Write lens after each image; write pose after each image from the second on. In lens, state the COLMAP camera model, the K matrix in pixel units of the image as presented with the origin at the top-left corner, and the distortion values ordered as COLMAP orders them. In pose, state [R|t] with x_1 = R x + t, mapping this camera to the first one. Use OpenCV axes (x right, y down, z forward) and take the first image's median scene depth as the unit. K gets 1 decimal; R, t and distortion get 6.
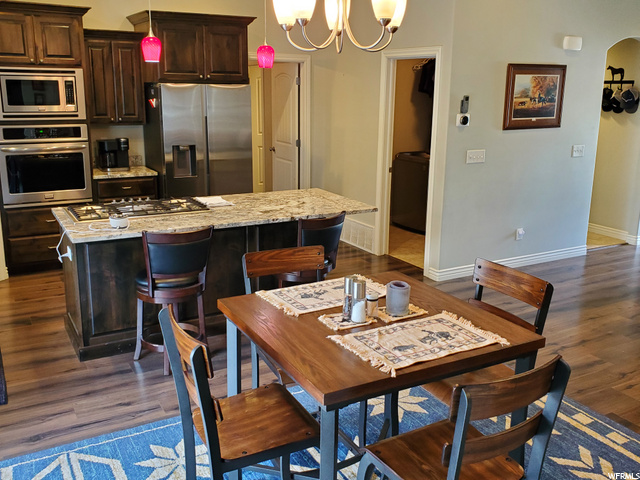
lens RADIAL K [[609.2, 0, 320.0], [0, 609.2, 240.0], [0, 0, 1]] dist [0.090145, -0.207934]
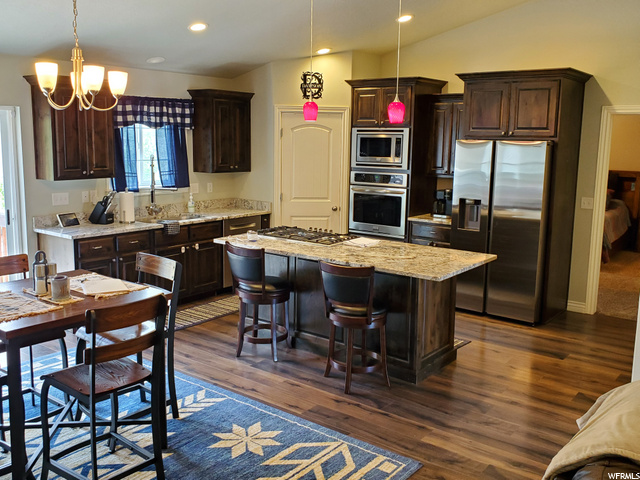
lens RADIAL K [[609.2, 0, 320.0], [0, 609.2, 240.0], [0, 0, 1]] dist [0.090145, -0.207934]
pose [[0.396088, 0.148370, -0.906146, 0.648659], [-0.235176, 0.970334, 0.056082, -0.091609], [0.887585, 0.190890, 0.419230, 0.382055]]
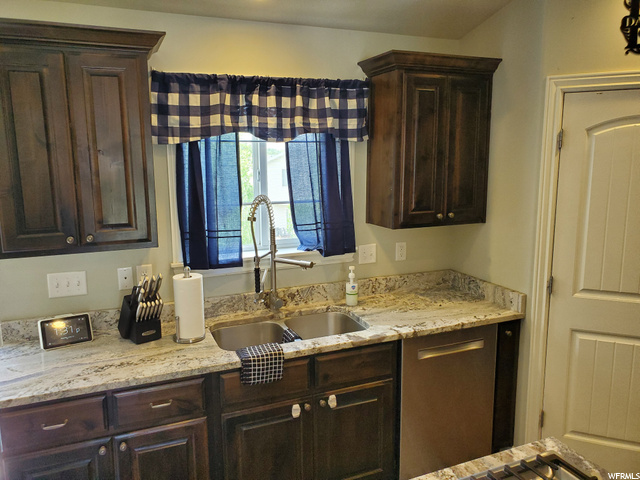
lens RADIAL K [[488.2, 0, 320.0], [0, 488.2, 240.0], [0, 0, 1]] dist [0.028035, -0.008648]
pose [[-0.102498, 0.153600, -0.982803, -0.081536], [-0.234619, 0.956399, 0.173942, -0.156677], [0.966669, 0.248413, -0.061992, 0.636330]]
